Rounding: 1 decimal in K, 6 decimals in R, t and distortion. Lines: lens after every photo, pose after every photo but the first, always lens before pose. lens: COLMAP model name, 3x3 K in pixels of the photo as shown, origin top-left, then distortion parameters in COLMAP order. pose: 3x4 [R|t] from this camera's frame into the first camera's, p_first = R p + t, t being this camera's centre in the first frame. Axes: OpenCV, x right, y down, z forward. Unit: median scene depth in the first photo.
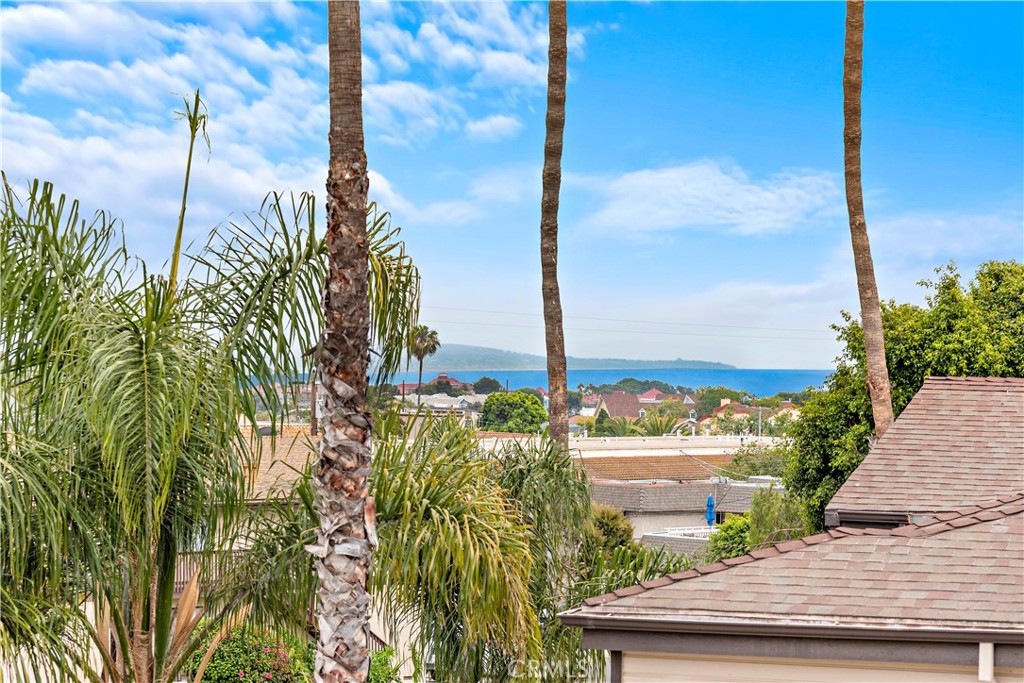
lens RADIAL K [[2791.3, 0, 513.1], [0, 2791.3, 342.2], [0, 0, 1]] dist [0.069768, 0.000000]
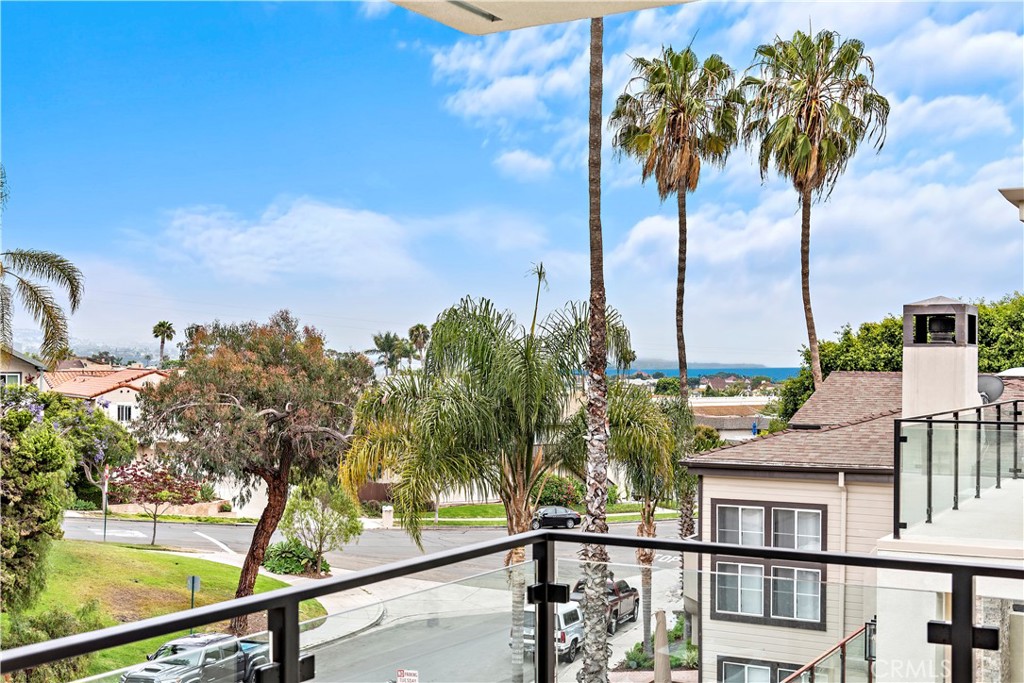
lens RADIAL K [[1322.2, 0, 514.1], [0, 1322.2, 340.2], [0, 0, 1]] dist [0.060658, 0.000000]
pose [[0.992441, -0.006574, -0.122546, 0.011026], [0.005201, 0.999920, -0.011516, -0.002607], [0.122612, 0.010791, 0.992396, -0.180644]]
